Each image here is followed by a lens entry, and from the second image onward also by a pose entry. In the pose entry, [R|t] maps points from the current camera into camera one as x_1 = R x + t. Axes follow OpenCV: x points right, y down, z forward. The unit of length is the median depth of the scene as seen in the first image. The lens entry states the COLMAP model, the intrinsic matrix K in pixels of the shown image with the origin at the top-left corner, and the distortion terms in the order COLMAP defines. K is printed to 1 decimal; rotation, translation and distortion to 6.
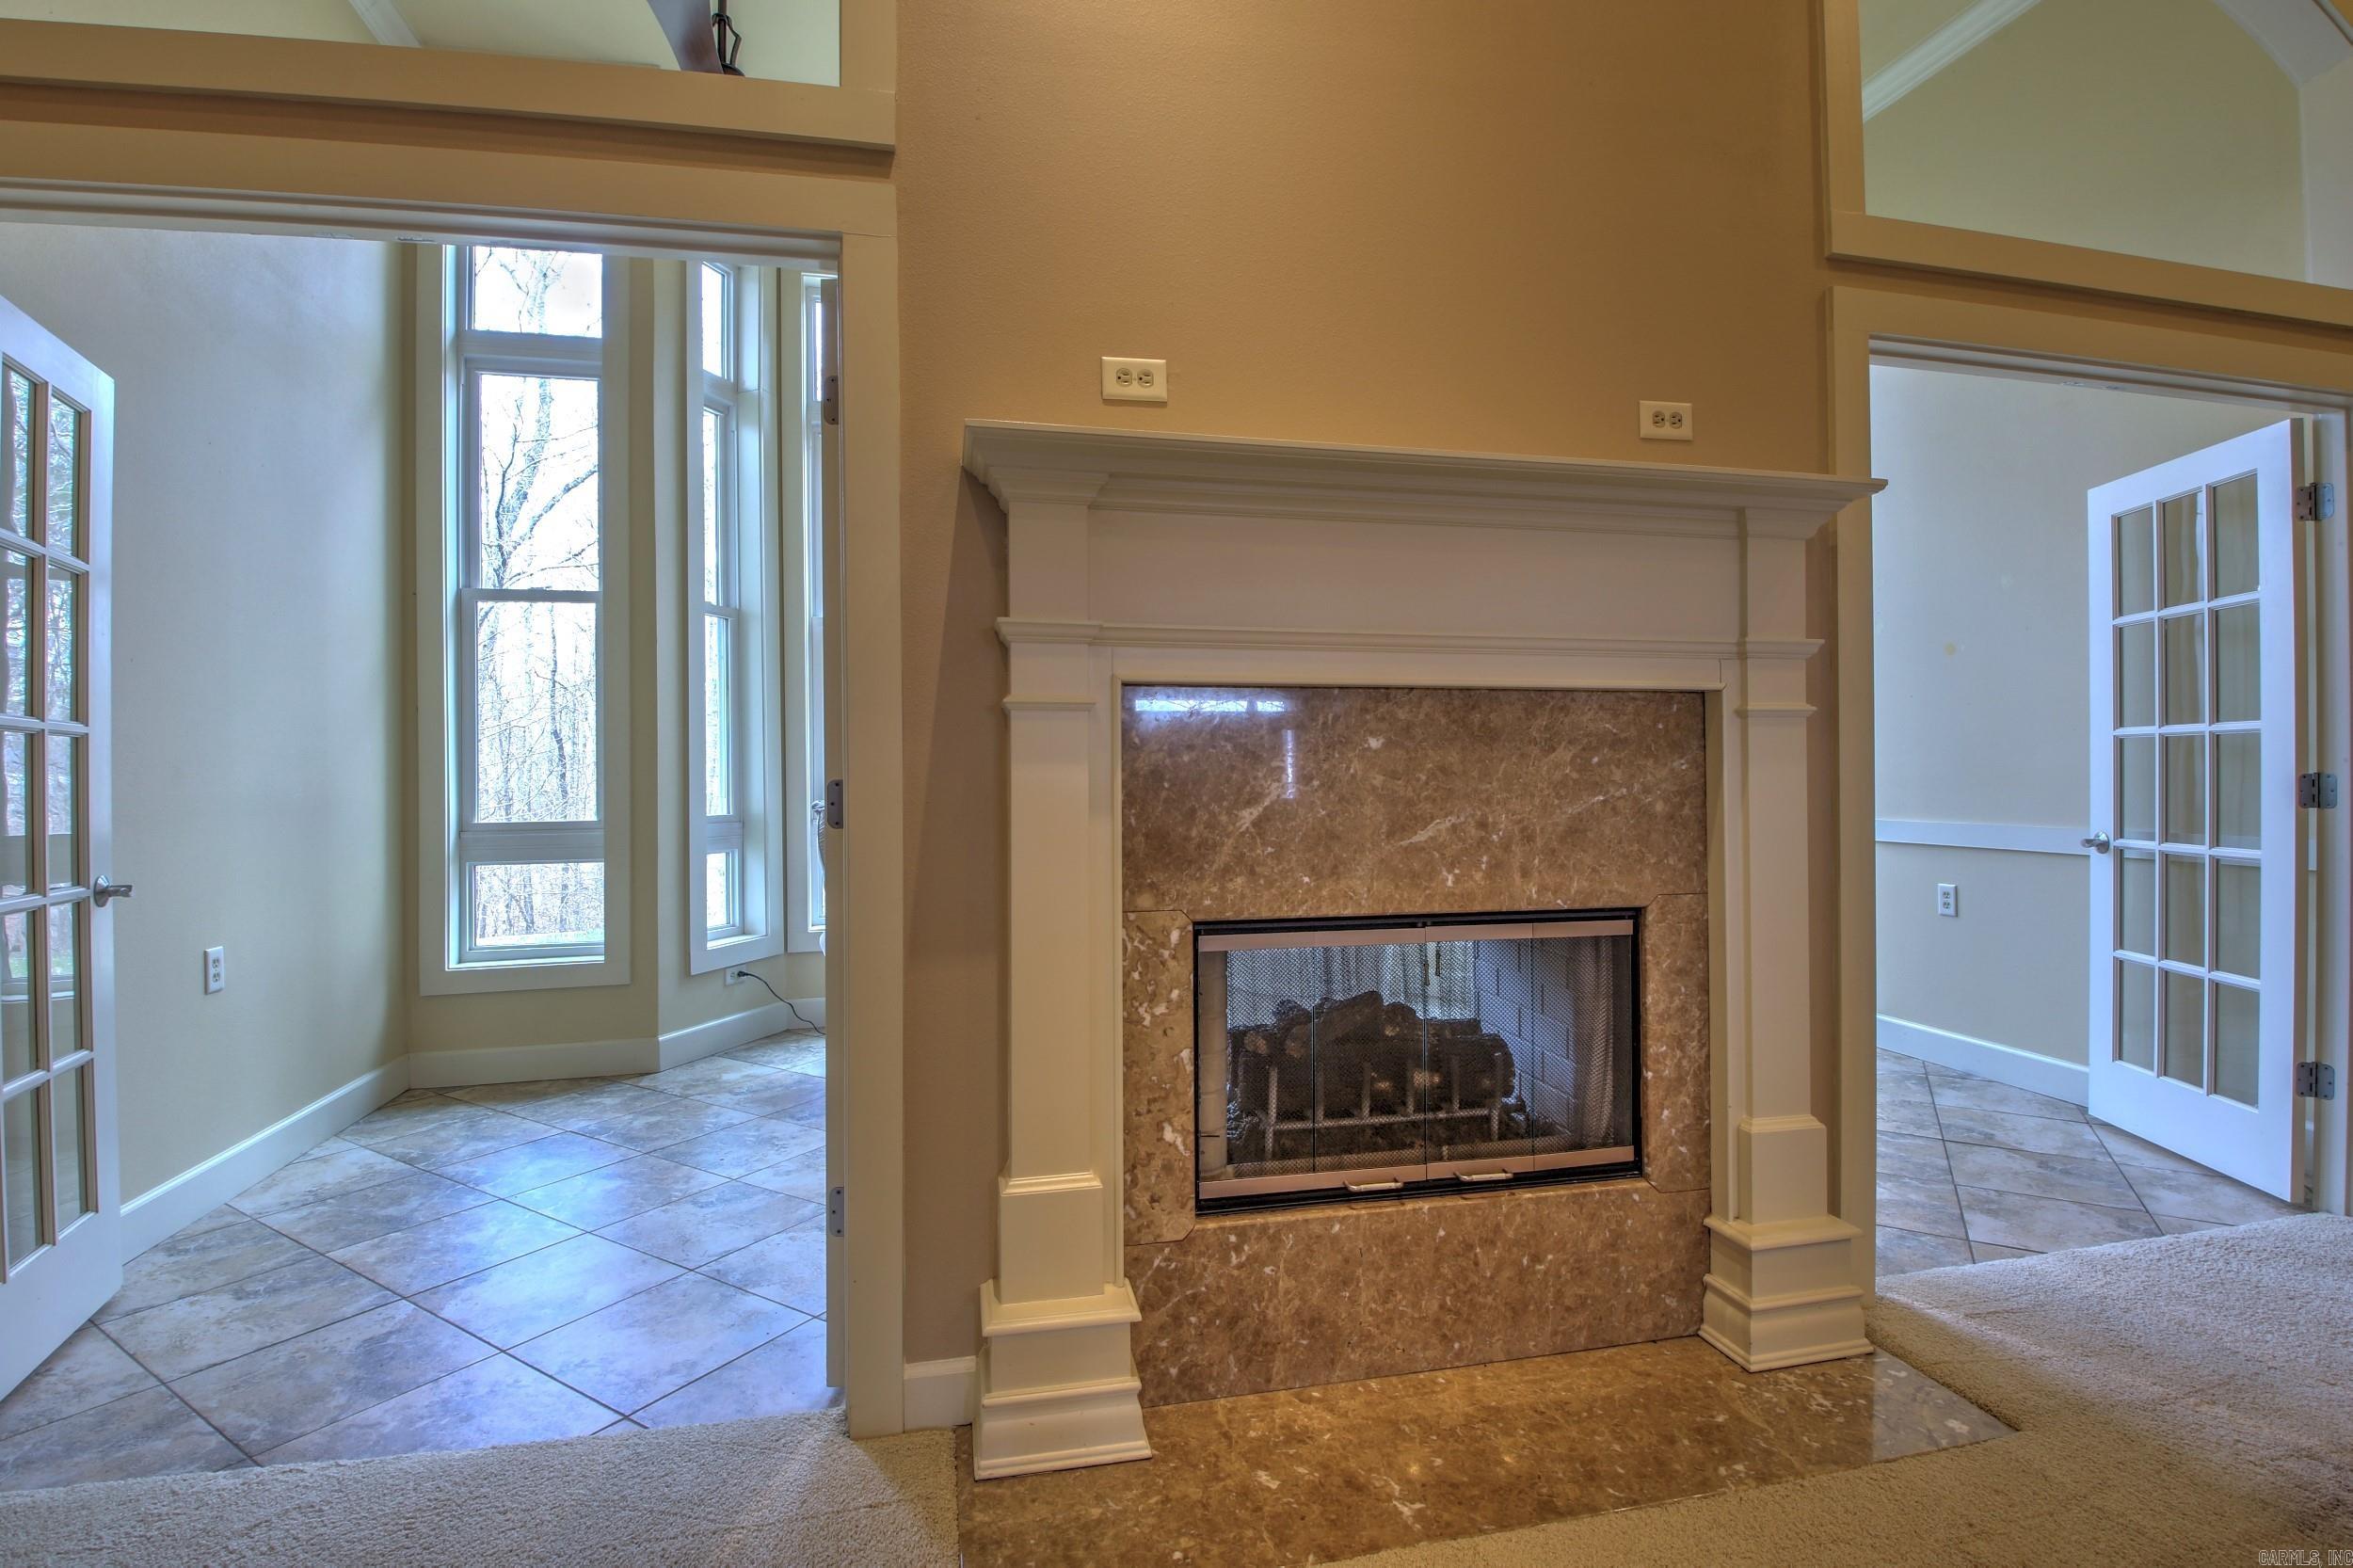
lens RADIAL K [[1096.1, 0, 1174.8], [0, 1096.1, 788.9], [0, 0, 1]] dist [-0.009632, -0.004917]
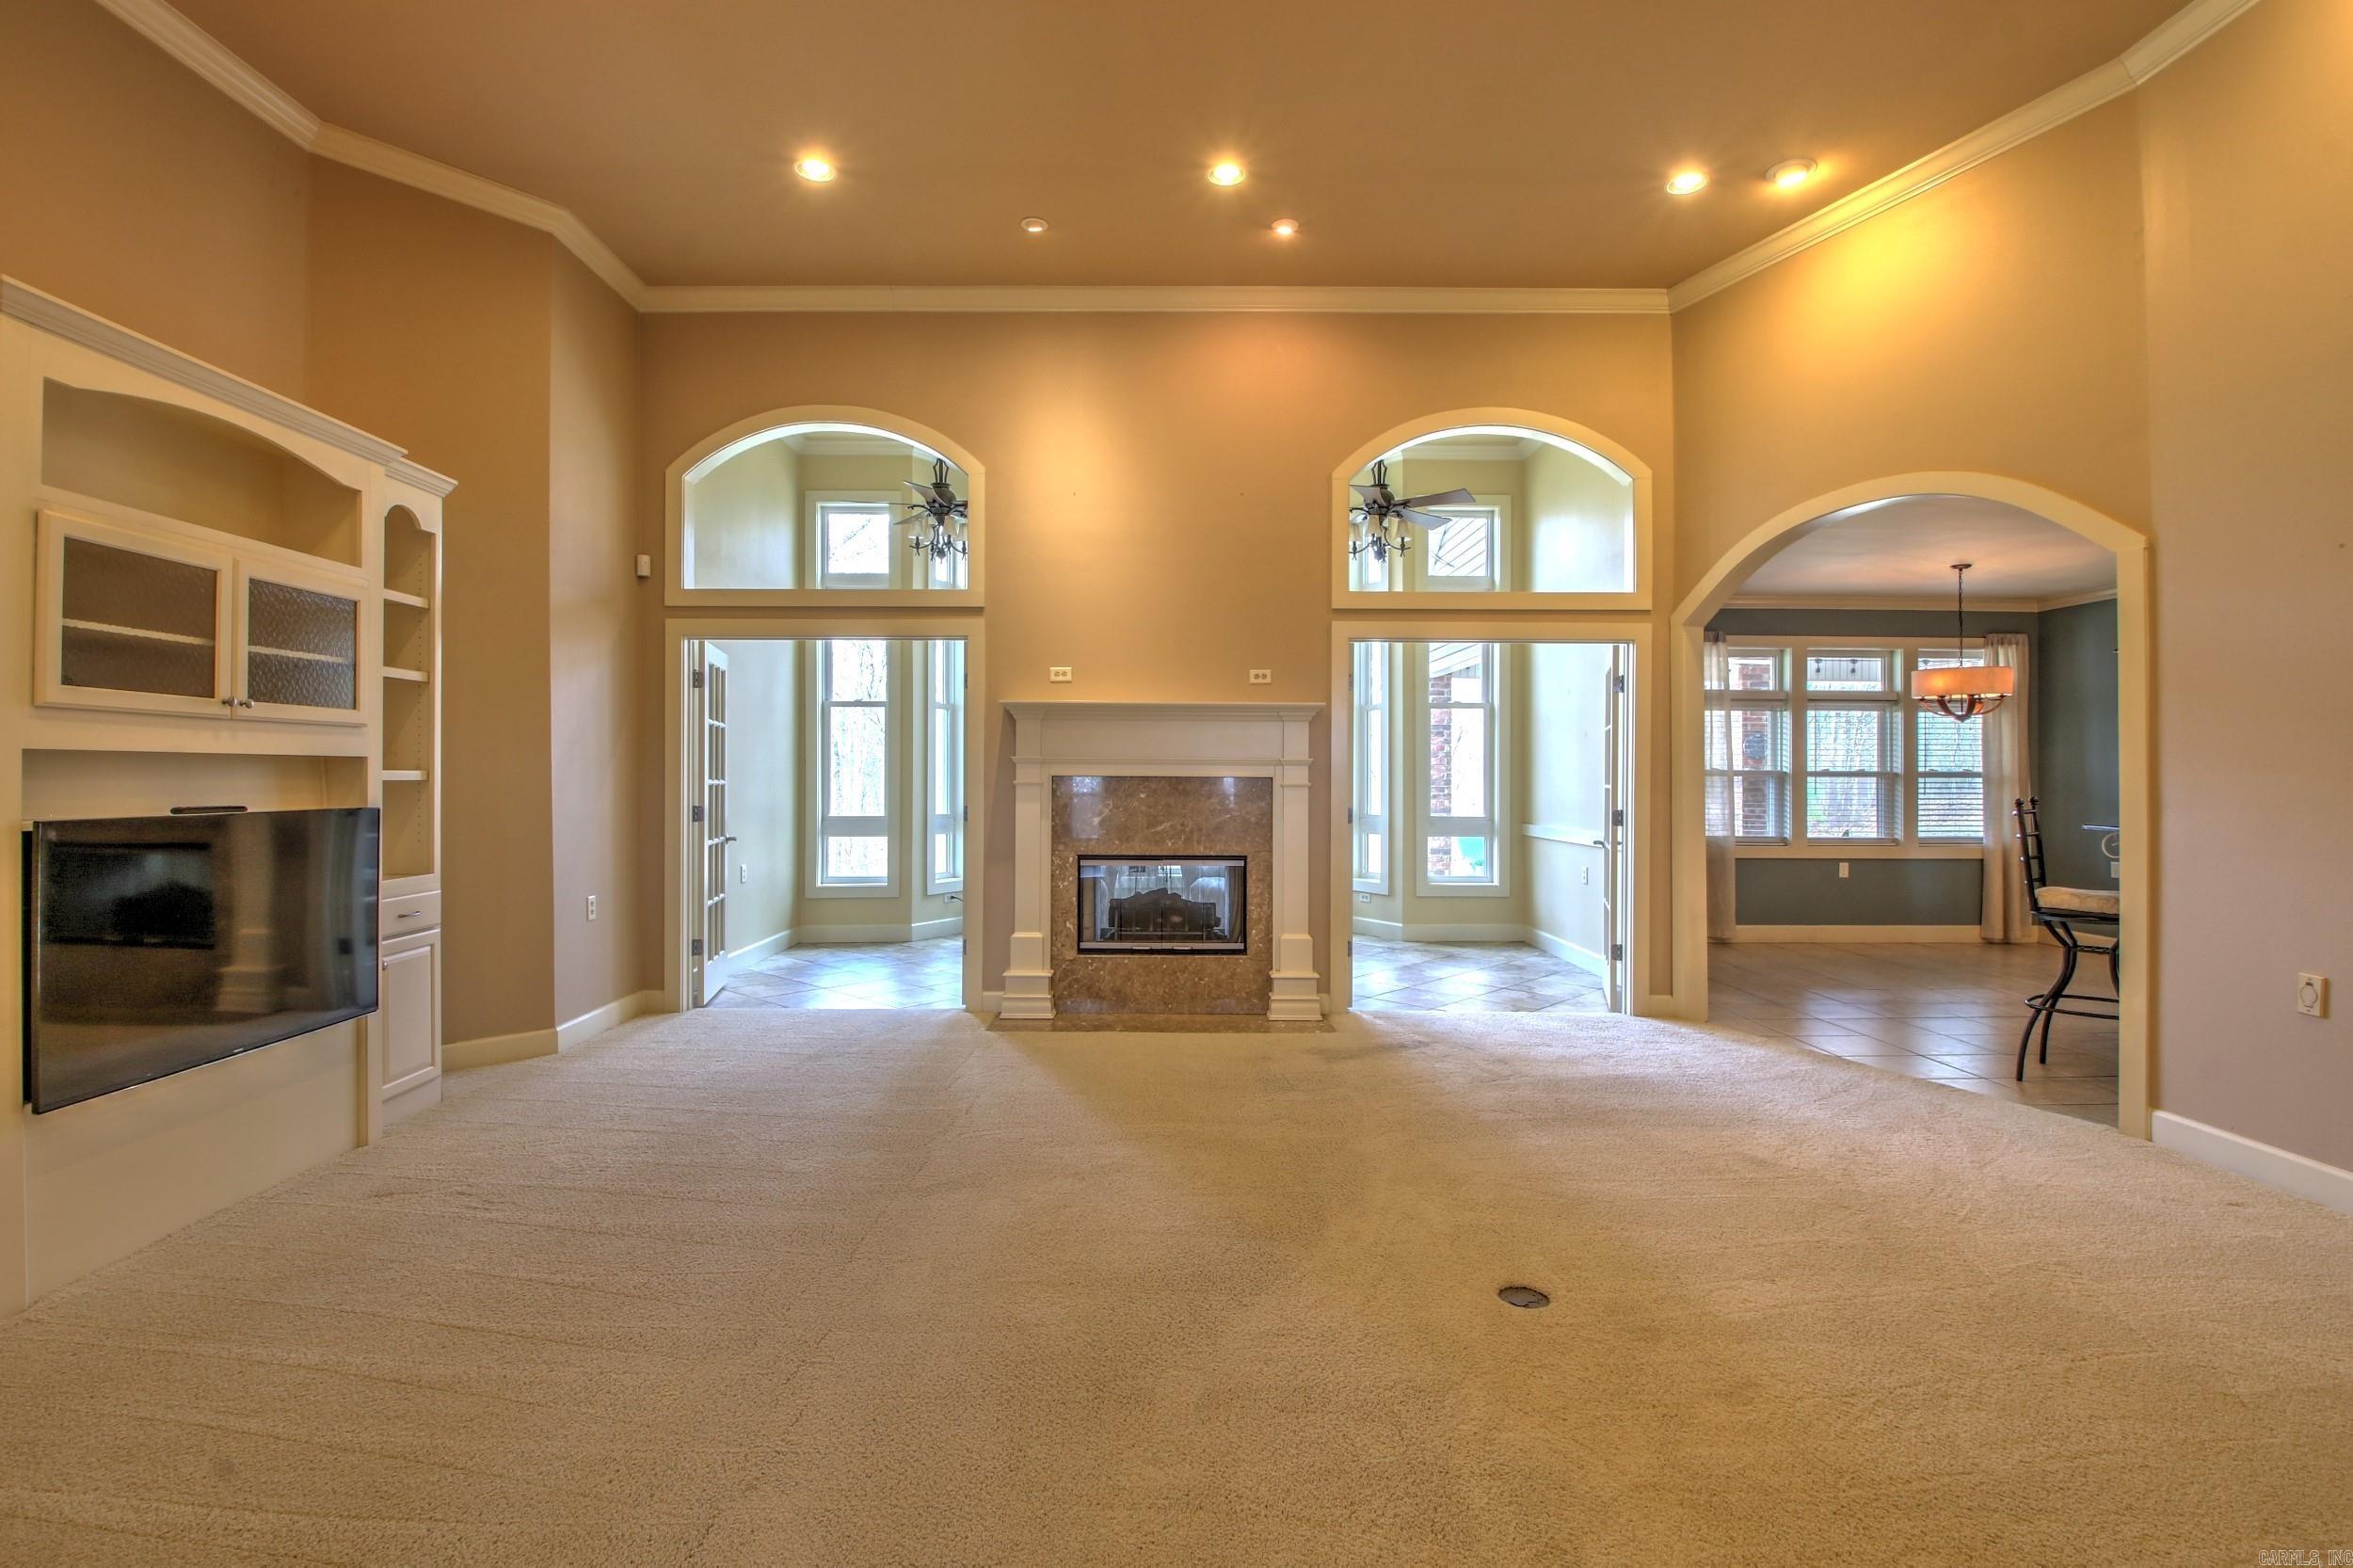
lens RADIAL K [[1096.1, 0, 1181.4], [0, 1096.1, 787.7], [0, 0, 1]] dist [-0.009632, -0.004917]
pose [[0.979725, 0.012054, -0.199984, 0.817251], [-0.011937, 0.999927, 0.001791, -0.065864], [0.199991, 0.000632, 0.979798, -1.726042]]
